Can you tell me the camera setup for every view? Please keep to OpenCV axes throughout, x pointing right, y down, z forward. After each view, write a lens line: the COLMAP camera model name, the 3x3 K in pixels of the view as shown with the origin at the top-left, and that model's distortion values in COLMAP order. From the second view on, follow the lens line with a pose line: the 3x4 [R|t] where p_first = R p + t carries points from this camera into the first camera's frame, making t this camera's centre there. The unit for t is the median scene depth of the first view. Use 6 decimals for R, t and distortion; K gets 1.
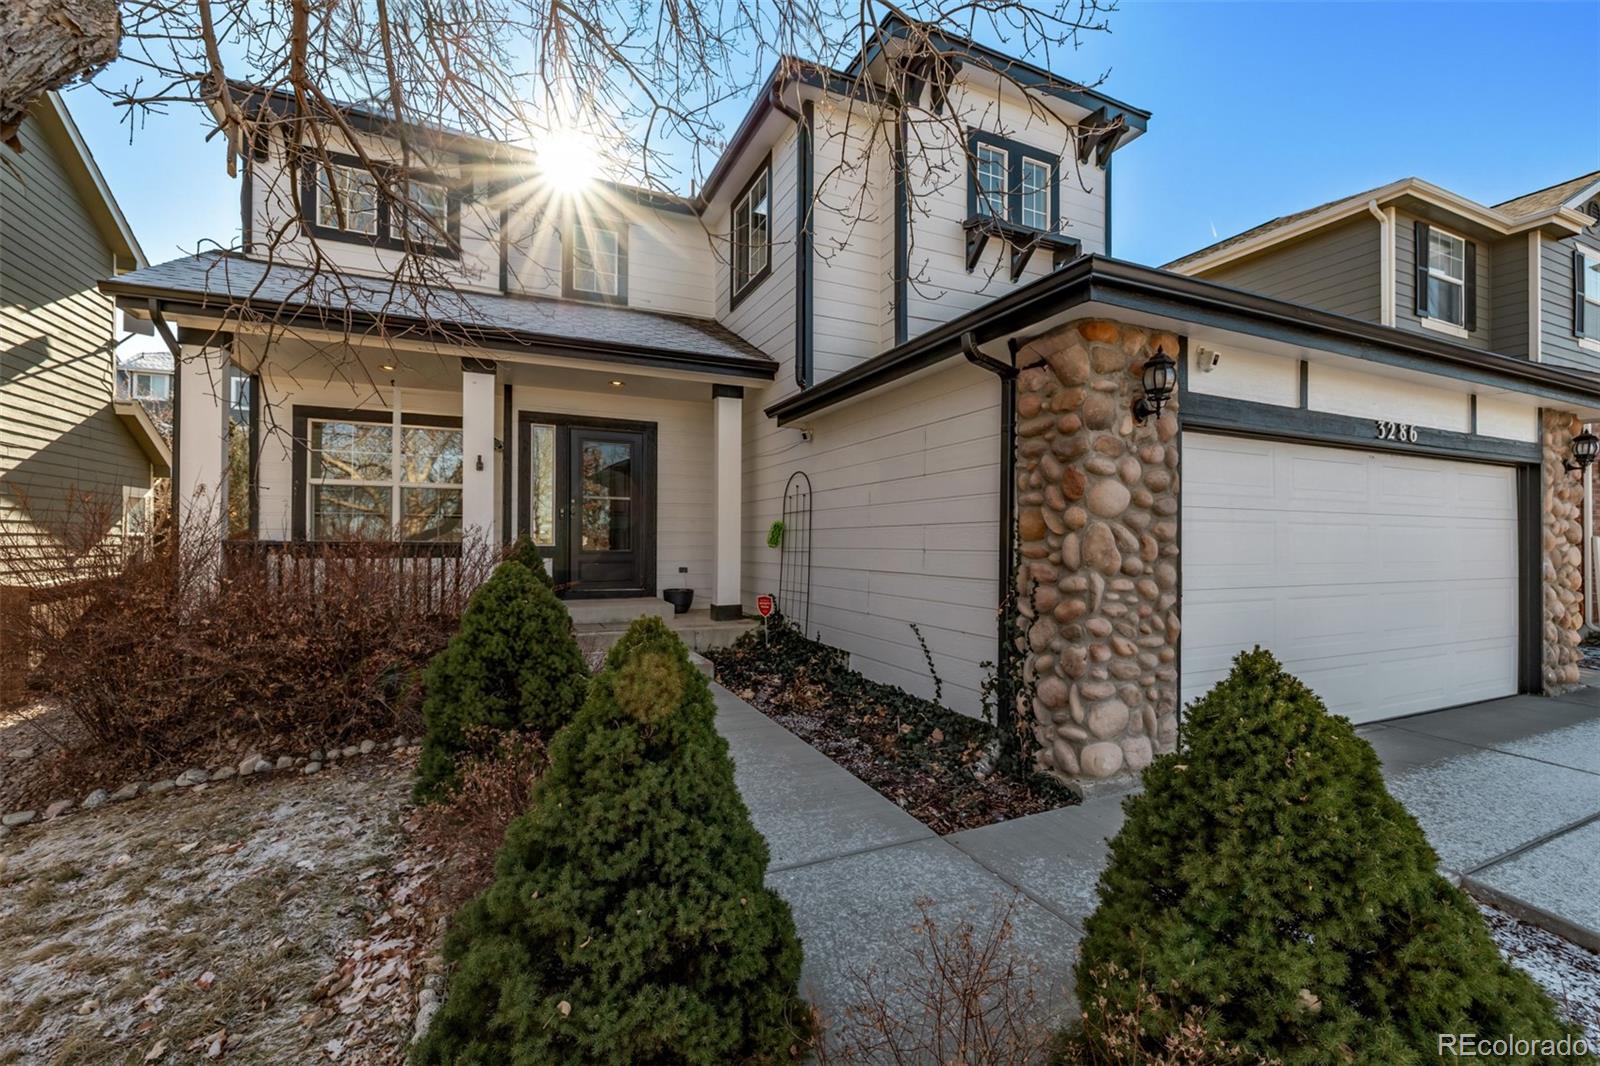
lens RADIAL K [[679.2, 0, 802.4], [0, 679.2, 534.7], [0, 0, 1]] dist [-0.000318, -0.000026]
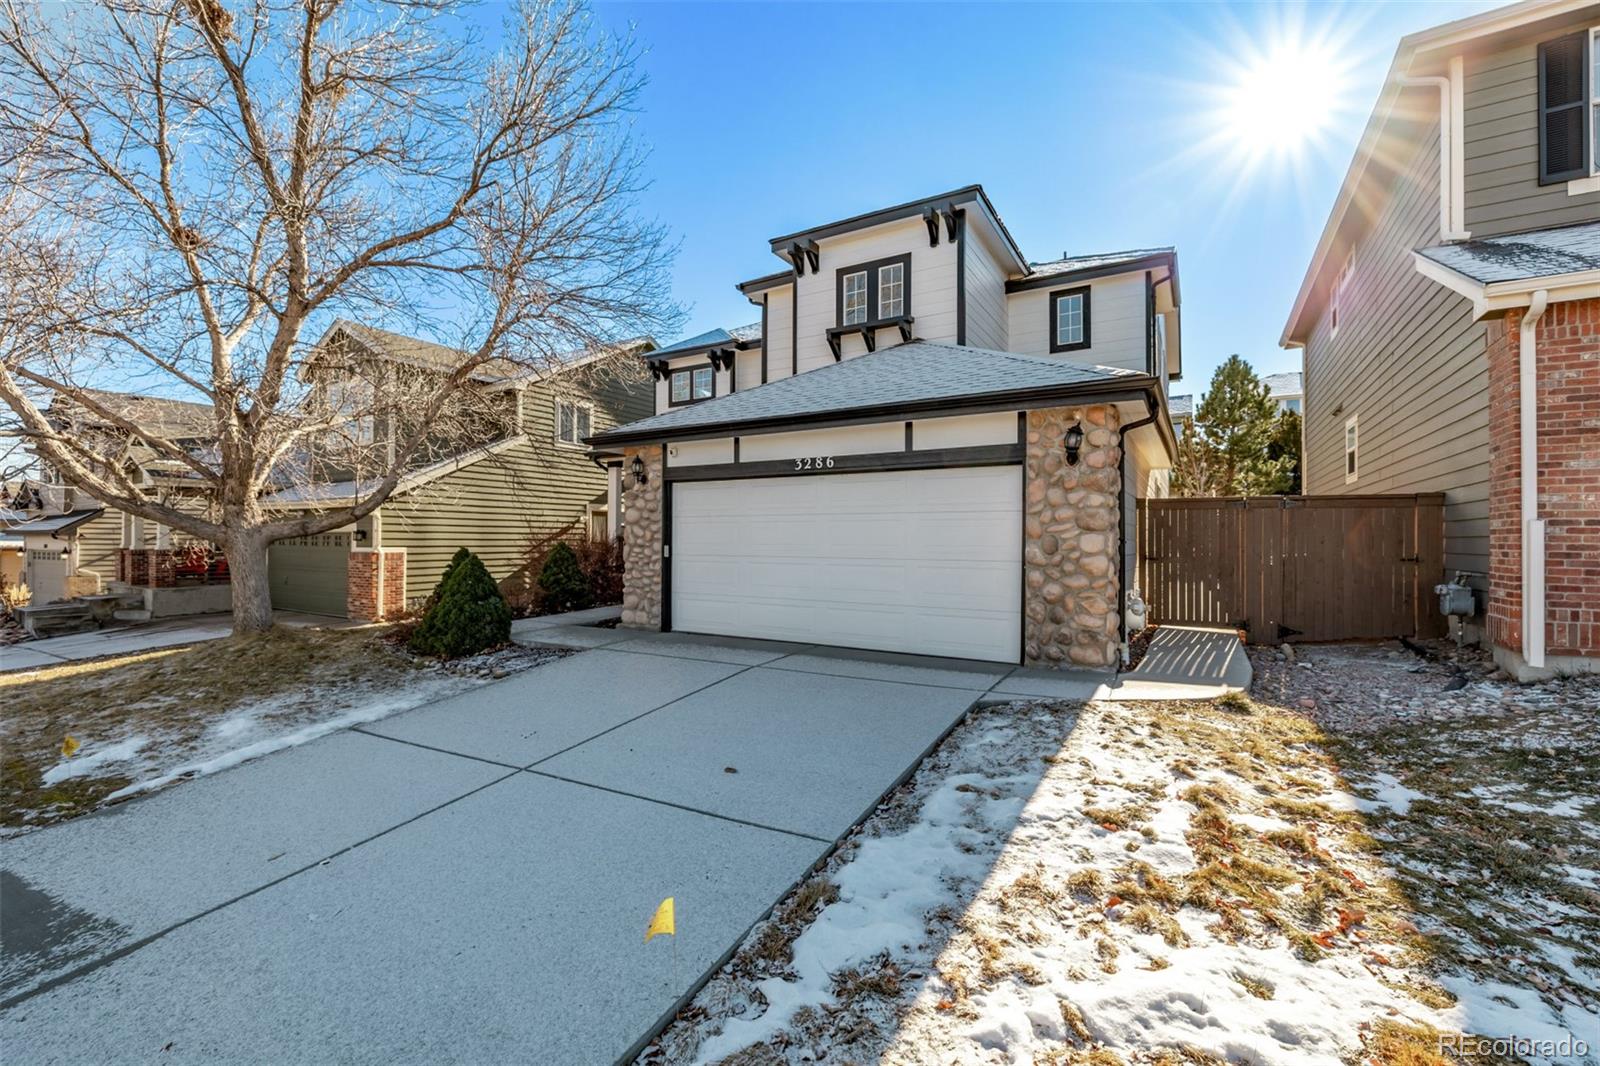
lens RADIAL K [[679.2, 0, 800.5], [0, 679.2, 537.5], [0, 0, 1]] dist [-0.000318, -0.000026]
pose [[0.574428, -0.008422, -0.818512, 1.515920], [0.007852, 0.999958, -0.004779, 0.022704], [0.818518, -0.003682, 0.574469, 0.034406]]
